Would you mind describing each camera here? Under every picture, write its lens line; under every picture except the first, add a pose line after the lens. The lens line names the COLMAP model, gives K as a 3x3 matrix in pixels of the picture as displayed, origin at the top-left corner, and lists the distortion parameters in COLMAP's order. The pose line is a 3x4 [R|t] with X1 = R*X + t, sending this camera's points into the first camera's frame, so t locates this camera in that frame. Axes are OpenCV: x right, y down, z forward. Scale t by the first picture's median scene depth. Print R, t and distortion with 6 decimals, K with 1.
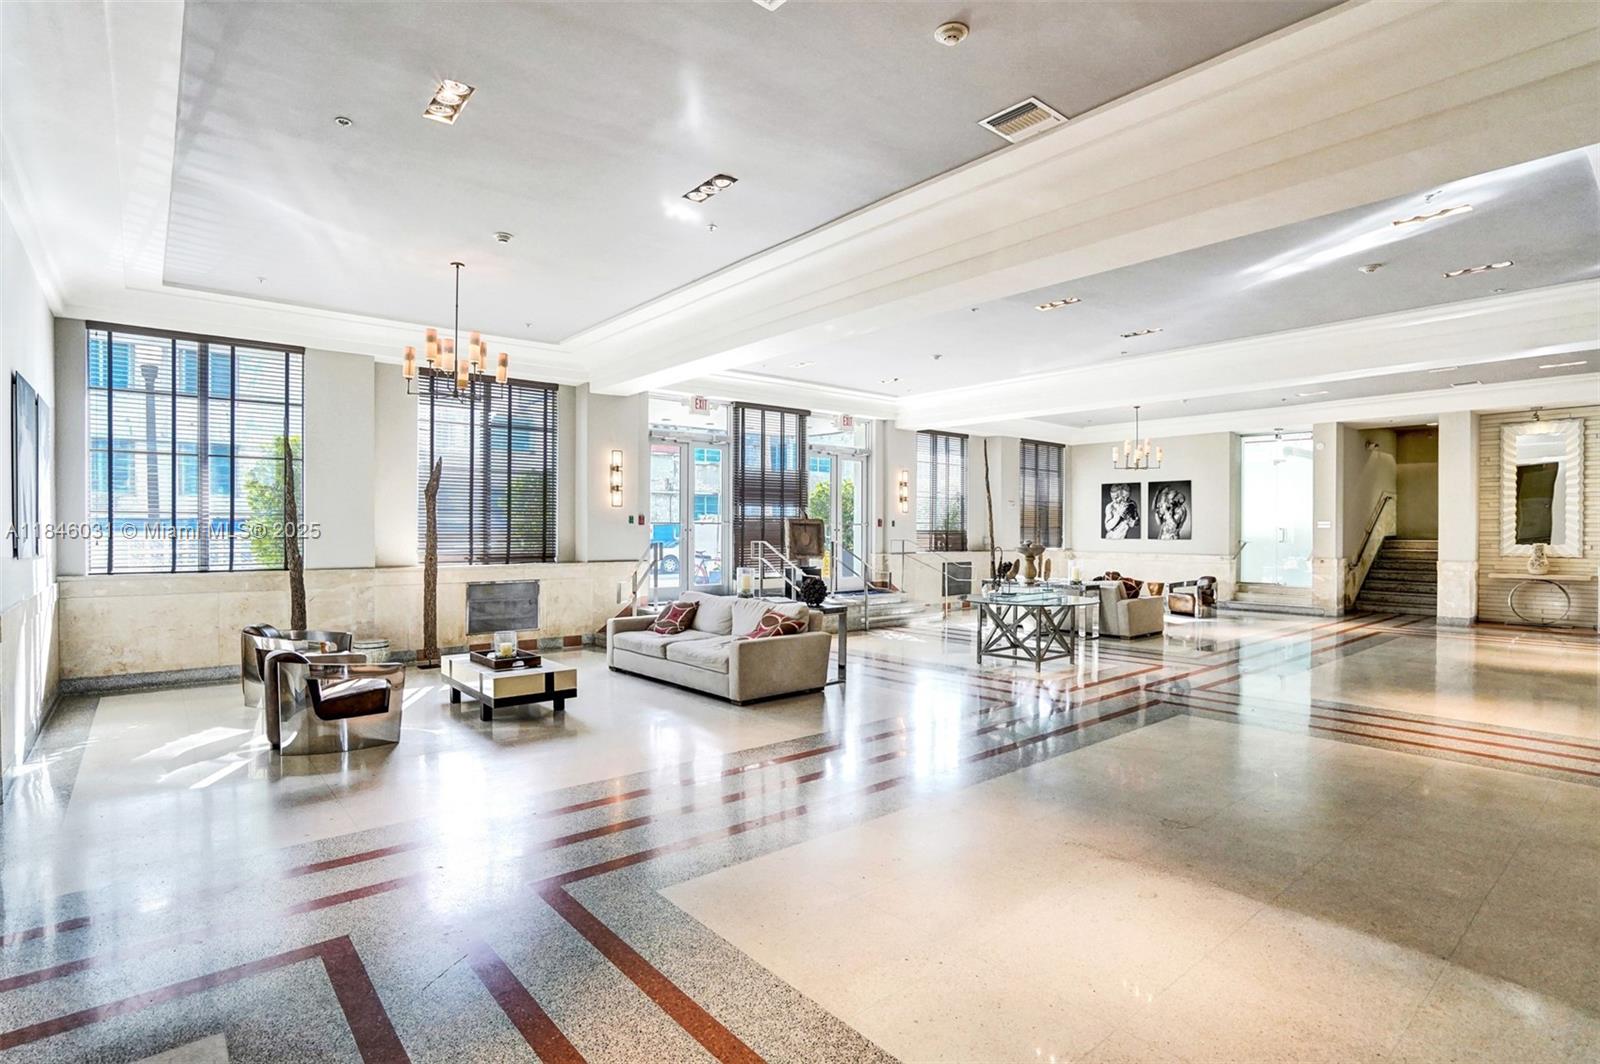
lens RADIAL K [[794.7, 0, 800.1], [0, 794.7, 532.1], [0, 0, 1]] dist [-0.044631, 0.017317]
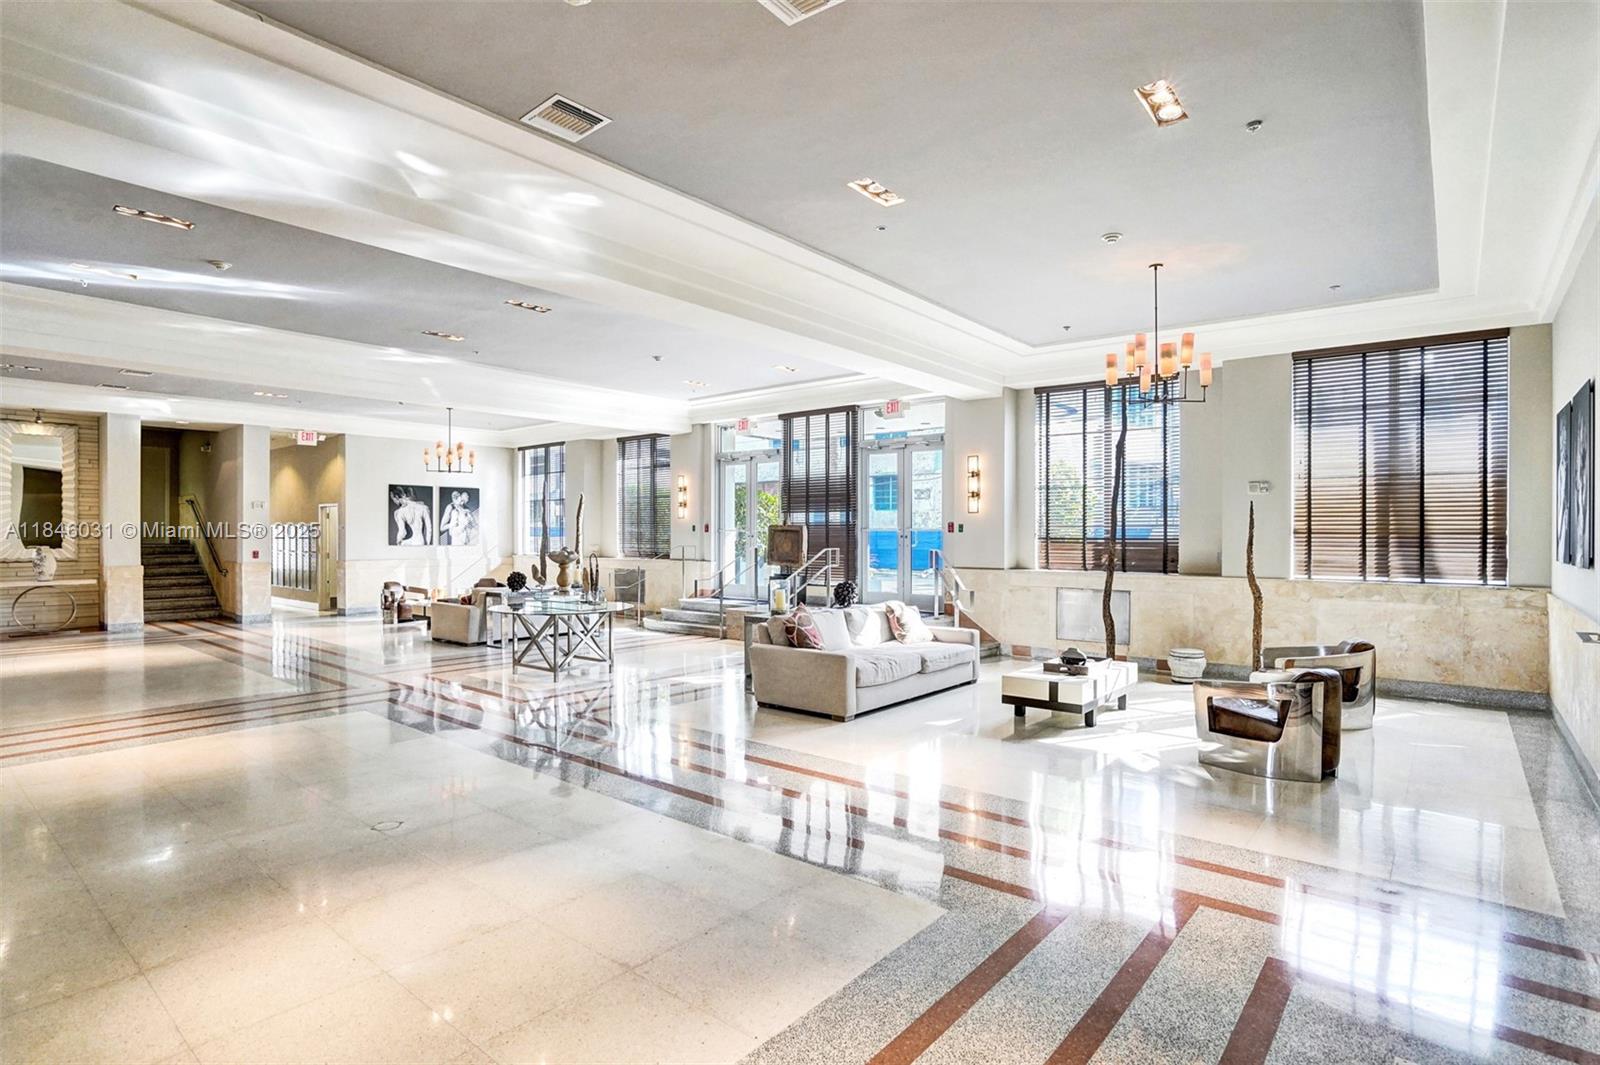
lens RADIAL K [[794.7, 0, 800.8], [0, 794.7, 536.0], [0, 0, 1]] dist [-0.044631, 0.017317]
pose [[0.190270, 0.001376, -0.981731, 0.931687], [-0.002523, 0.999996, 0.000913, -0.003572], [0.981729, 0.002303, 0.190273, 0.800759]]
